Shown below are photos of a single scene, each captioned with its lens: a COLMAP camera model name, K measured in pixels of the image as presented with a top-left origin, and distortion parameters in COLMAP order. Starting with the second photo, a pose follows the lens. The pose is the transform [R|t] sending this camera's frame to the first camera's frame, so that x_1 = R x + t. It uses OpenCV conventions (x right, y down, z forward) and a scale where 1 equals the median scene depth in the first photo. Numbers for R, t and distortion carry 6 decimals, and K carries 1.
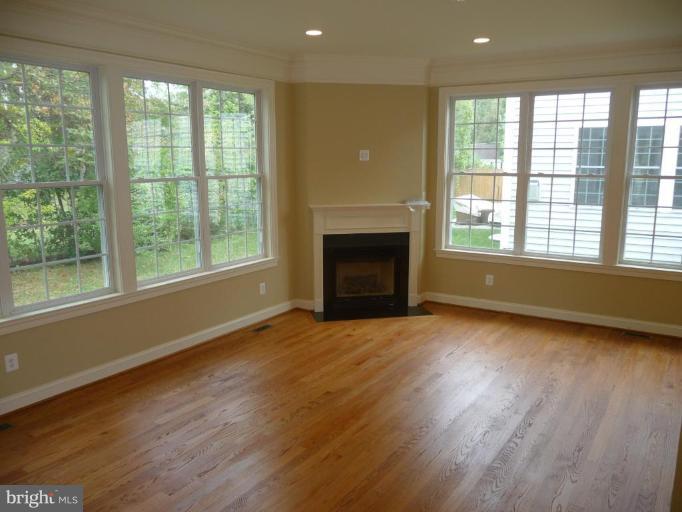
lens RADIAL K [[581.6, 0, 341.0], [0, 581.6, 256.0], [0, 0, 1]] dist [0.117147, 0.001204]
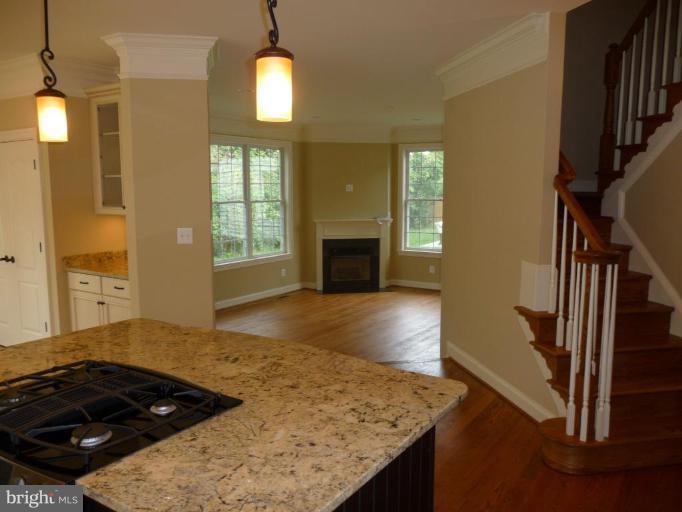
lens RADIAL K [[580.6, 0, 341.0], [0, 580.6, 256.0], [0, 0, 1]] dist [-0.016523, 0.002903]
pose [[0.999924, 0.001821, -0.012197, 0.035789], [-0.002399, 0.998867, -0.047533, 0.078906], [0.012097, 0.047558, 0.998795, -0.516129]]
